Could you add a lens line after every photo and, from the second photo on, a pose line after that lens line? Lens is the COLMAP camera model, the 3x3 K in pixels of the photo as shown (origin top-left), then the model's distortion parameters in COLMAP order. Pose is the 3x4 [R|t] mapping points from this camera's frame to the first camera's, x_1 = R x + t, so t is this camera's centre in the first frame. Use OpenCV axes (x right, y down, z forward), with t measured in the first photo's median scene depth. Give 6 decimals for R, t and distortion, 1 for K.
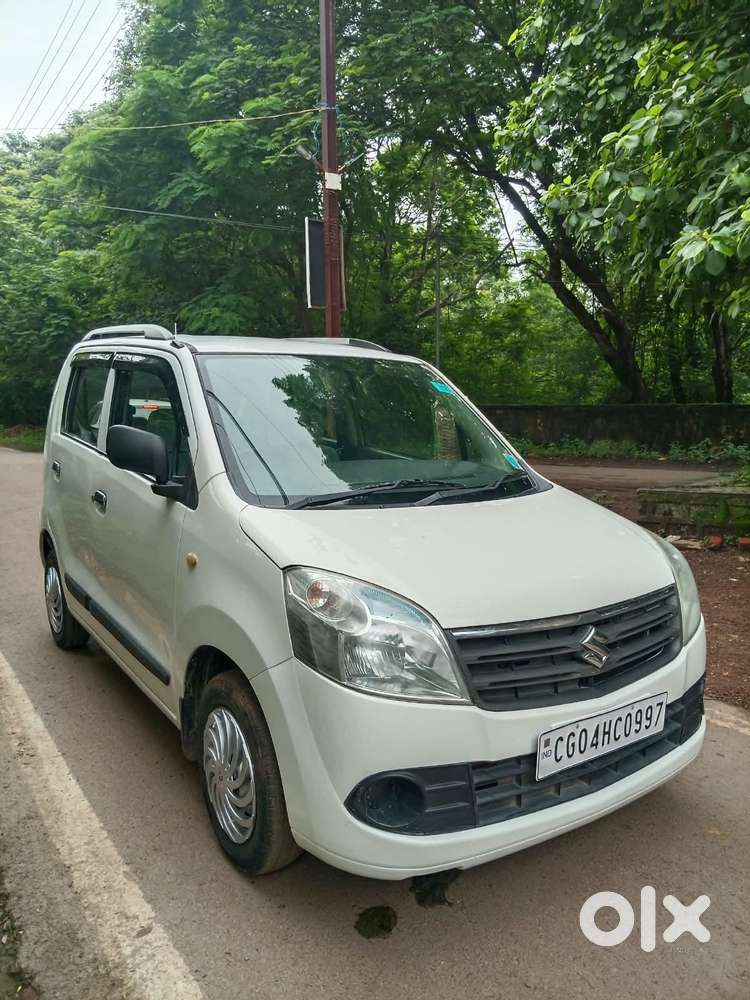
lens RADIAL K [[743.7, 0, 375.0], [0, 743.7, 500.0], [0, 0, 1]] dist [0.042346, -0.070831]
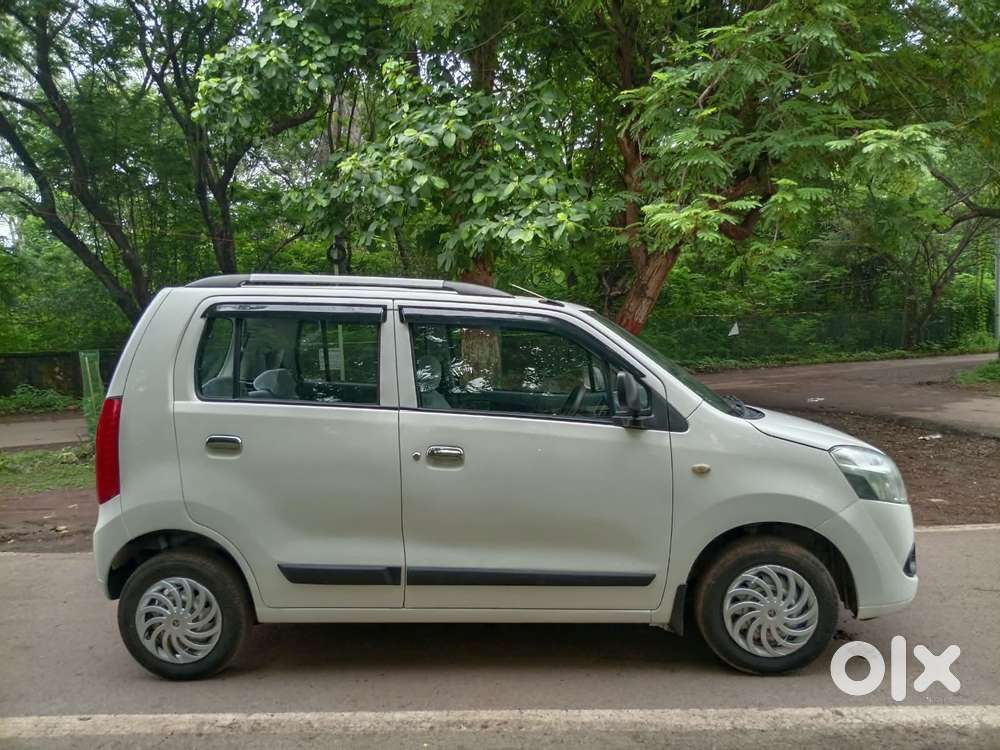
lens RADIAL K [[743.7, 0, 505.8], [0, 743.7, 369.4], [0, 0, 1]] dist [0.042346, -0.070831]
pose [[0.607498, -0.053724, 0.792502, -0.618156], [0.128817, 0.991166, -0.031554, -0.040370], [-0.783806, 0.121257, 0.609052, 0.185791]]
